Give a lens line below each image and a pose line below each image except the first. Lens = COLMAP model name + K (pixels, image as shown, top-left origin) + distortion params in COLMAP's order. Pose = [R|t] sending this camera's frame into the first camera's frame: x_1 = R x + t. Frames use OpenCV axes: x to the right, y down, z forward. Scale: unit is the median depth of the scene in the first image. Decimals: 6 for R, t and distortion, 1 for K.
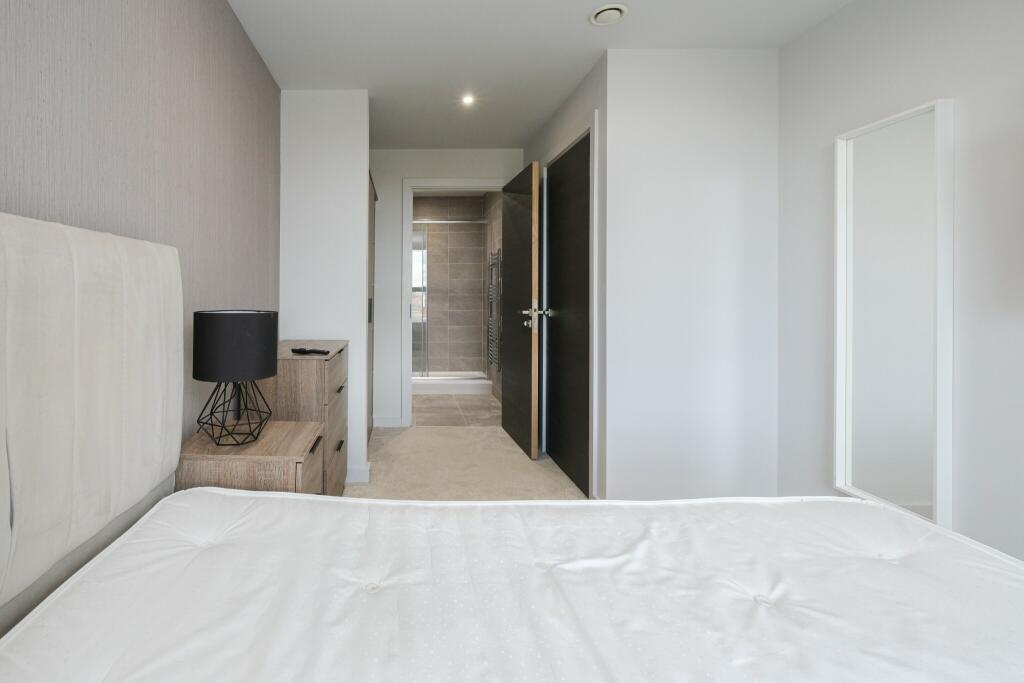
lens RADIAL K [[470.3, 0, 401.6], [0, 470.3, 296.6], [0, 0, 1]] dist [-0.001507, -0.000521]
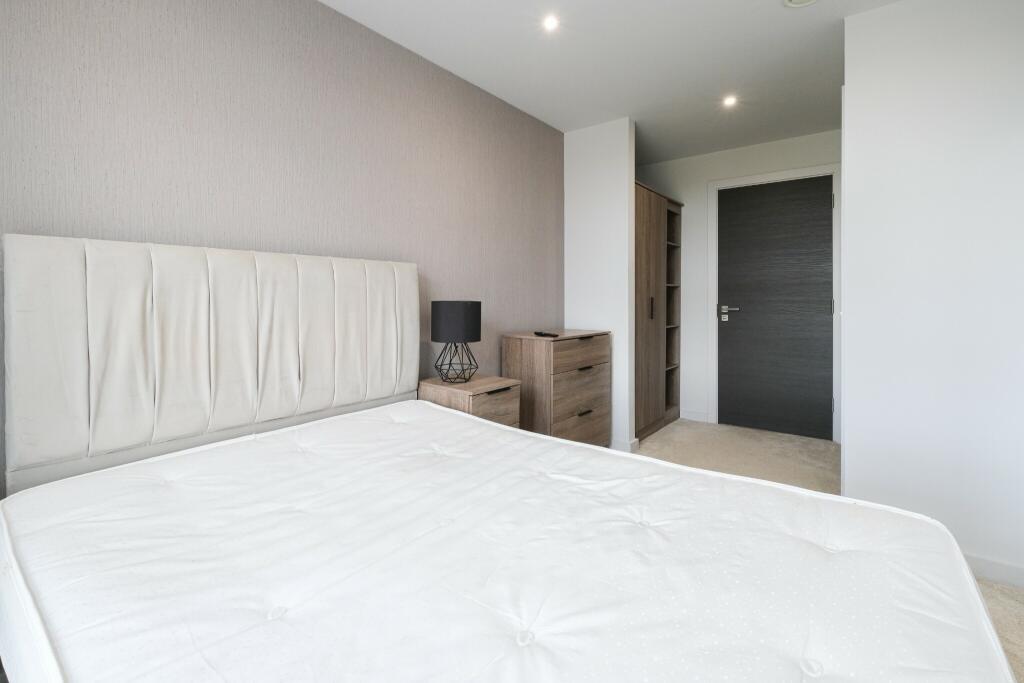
lens RADIAL K [[458.9, 0, 530.6], [0, 458.9, 304.7], [0, 0, 1]] dist [0.000046, -0.000428]
pose [[0.799507, 0.007679, -0.600607, 0.866886], [-0.004121, 0.999965, 0.007298, 0.035734], [0.600642, -0.003359, 0.799511, -0.111712]]
